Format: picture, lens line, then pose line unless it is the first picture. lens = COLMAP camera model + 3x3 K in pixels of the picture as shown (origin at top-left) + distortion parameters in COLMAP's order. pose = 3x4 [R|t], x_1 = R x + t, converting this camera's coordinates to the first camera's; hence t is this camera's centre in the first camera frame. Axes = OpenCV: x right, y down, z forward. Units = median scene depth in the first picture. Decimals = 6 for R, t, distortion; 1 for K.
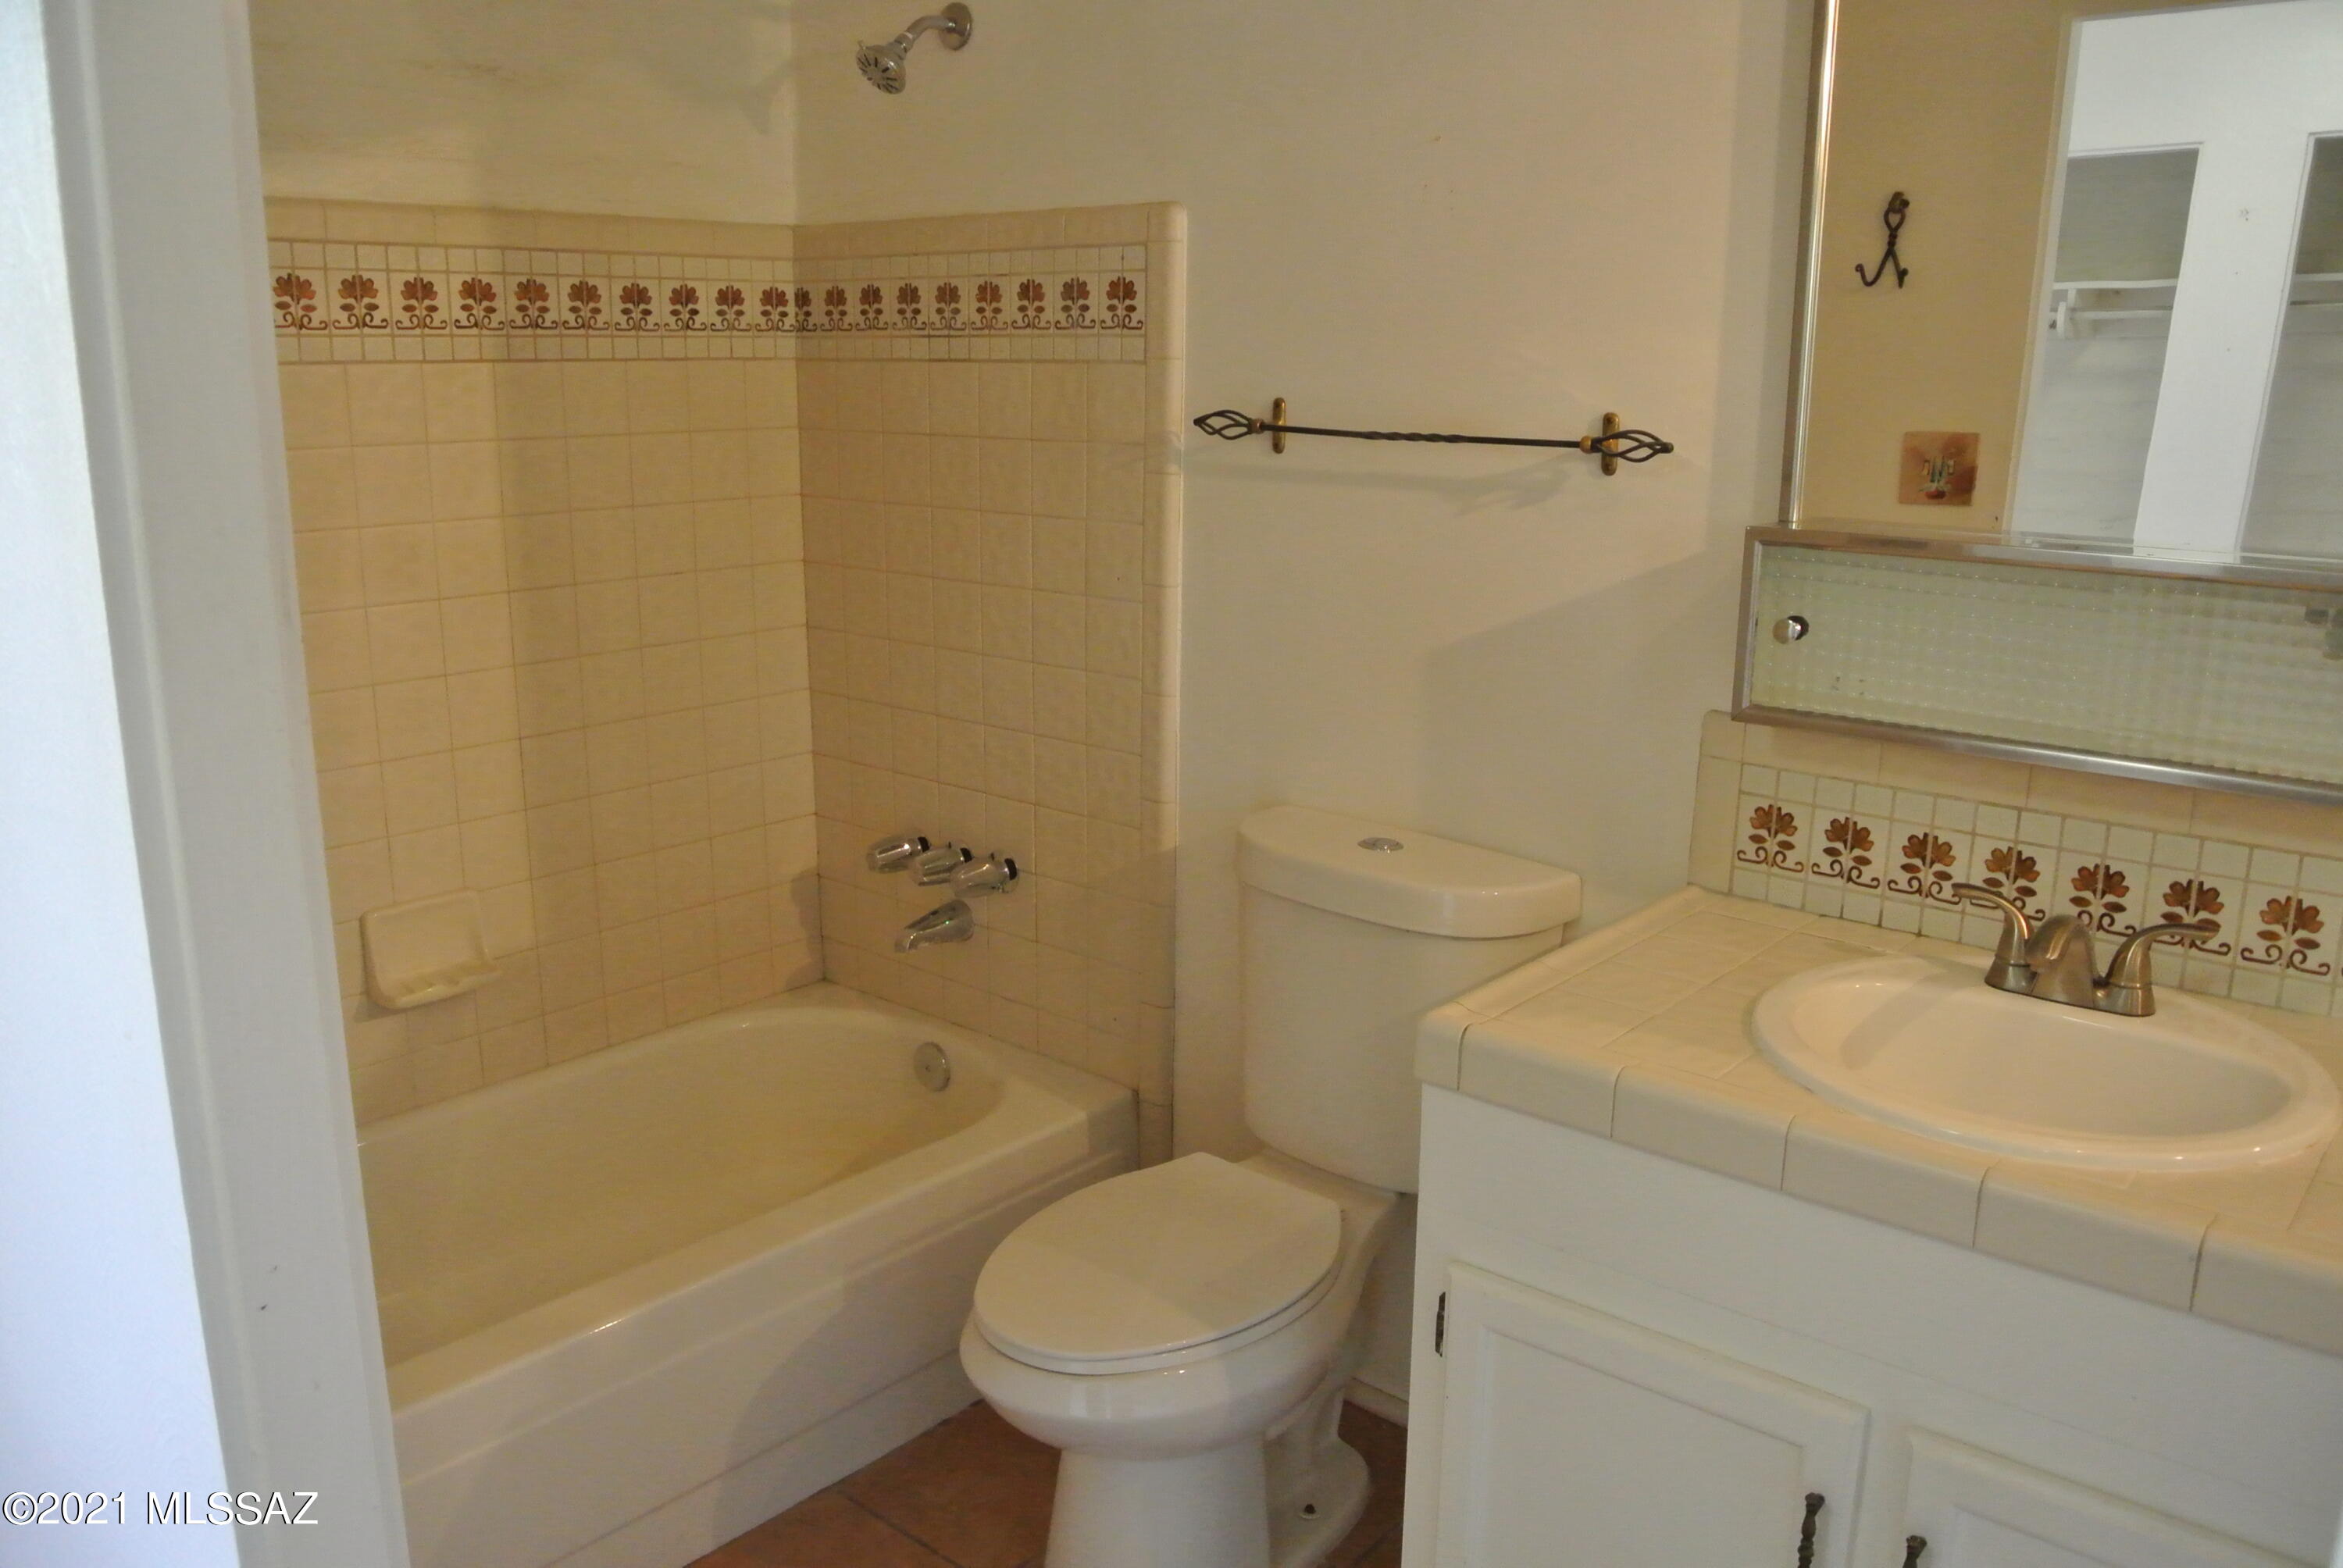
lens RADIAL K [[1804.7, 0, 1163.7], [0, 1804.7, 771.8], [0, 0, 1]] dist [-0.086209, 0.036271]
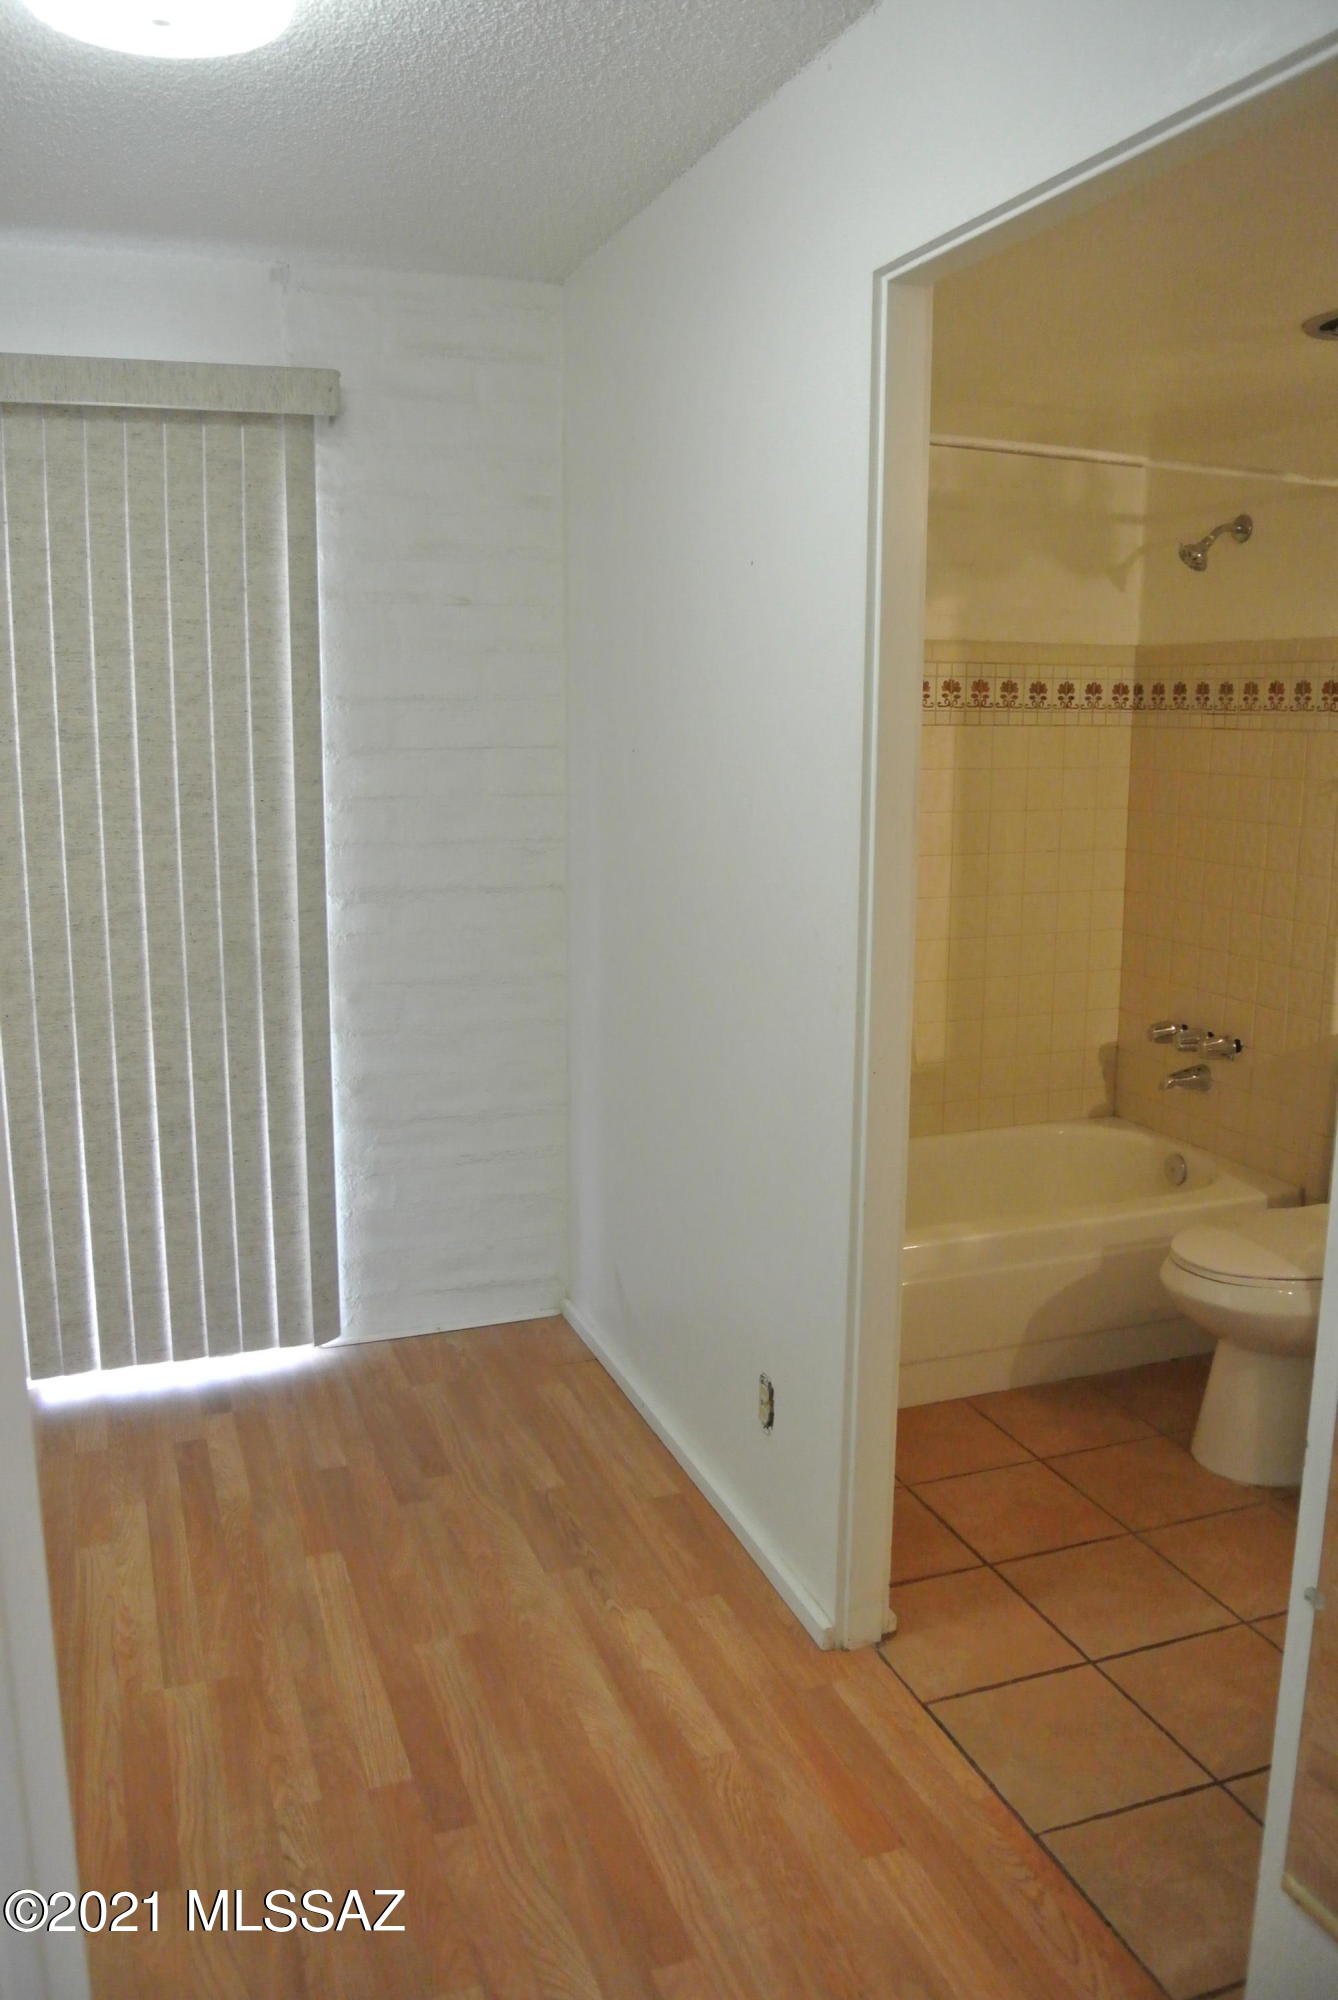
lens RADIAL K [[1540.6, 0, 653.0], [0, 1540.6, 987.9], [0, 0, 1]] dist [-0.086209, 0.036271]
pose [[0.871041, 0.082446, -0.484242, 0.116645], [-0.107410, 0.993925, -0.023983, 0.094483], [0.479323, 0.072903, 0.874605, -0.443386]]
